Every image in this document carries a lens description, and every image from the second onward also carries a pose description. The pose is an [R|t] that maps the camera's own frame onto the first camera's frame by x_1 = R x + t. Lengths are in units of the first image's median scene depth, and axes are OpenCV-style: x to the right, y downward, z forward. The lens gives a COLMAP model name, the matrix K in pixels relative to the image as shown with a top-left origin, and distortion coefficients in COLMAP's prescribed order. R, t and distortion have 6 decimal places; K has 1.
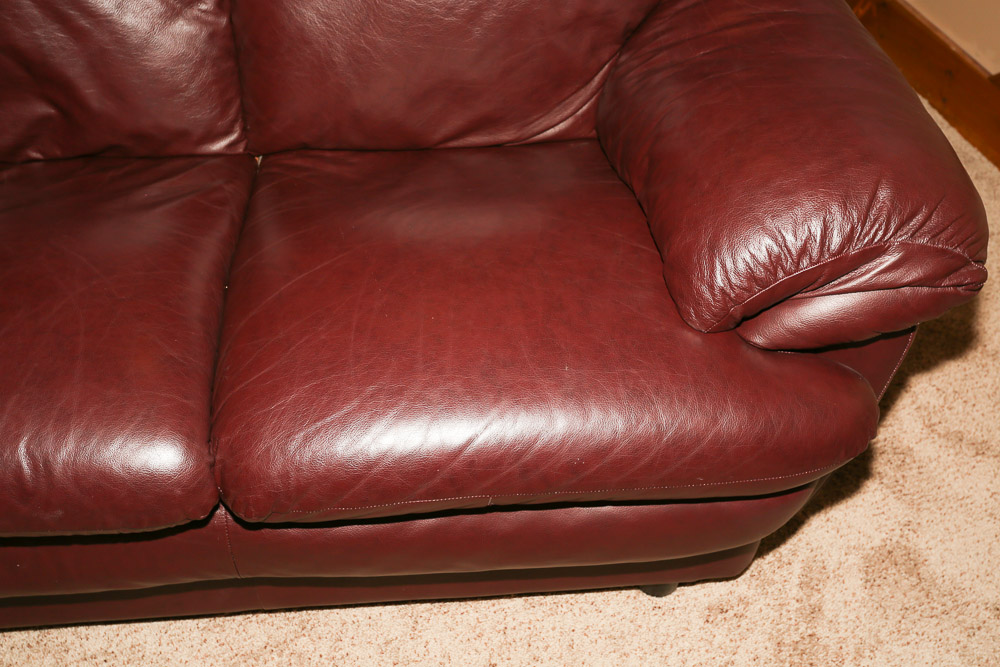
lens RADIAL K [[1107.9, 0, 499.2], [0, 1107.9, 335.8], [0, 0, 1]] dist [0.061803, 0.000000]
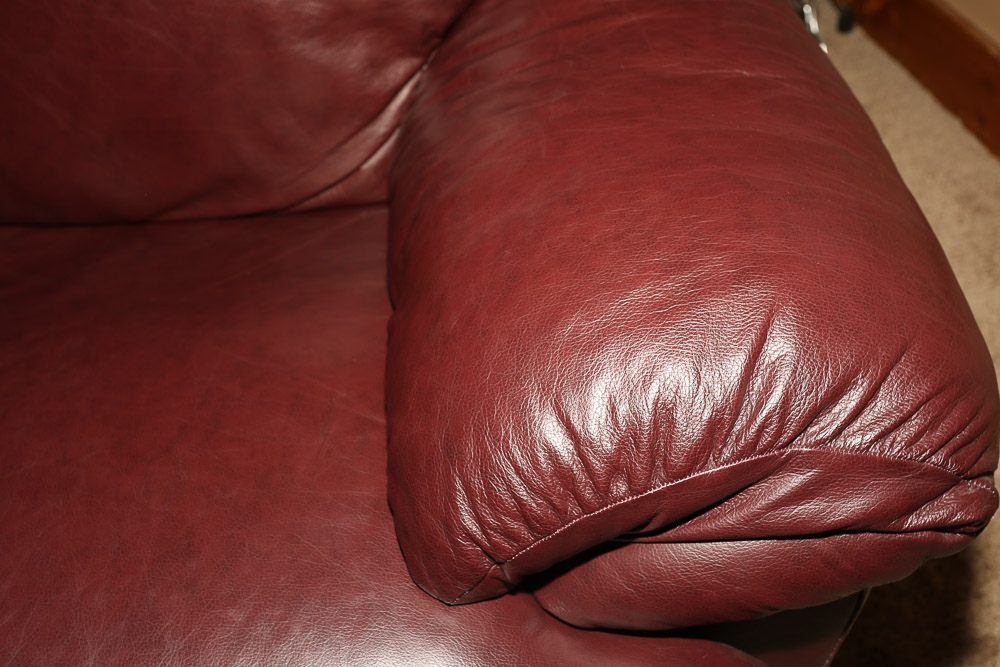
lens RADIAL K [[1107.9, 0, 494.3], [0, 1107.9, 339.8], [0, 0, 1]] dist [0.061803, 0.000000]
pose [[0.997824, -0.005882, -0.065666, 0.246212], [0.005524, 0.999969, -0.005634, -0.127275], [0.065697, 0.005259, 0.997826, 0.487931]]
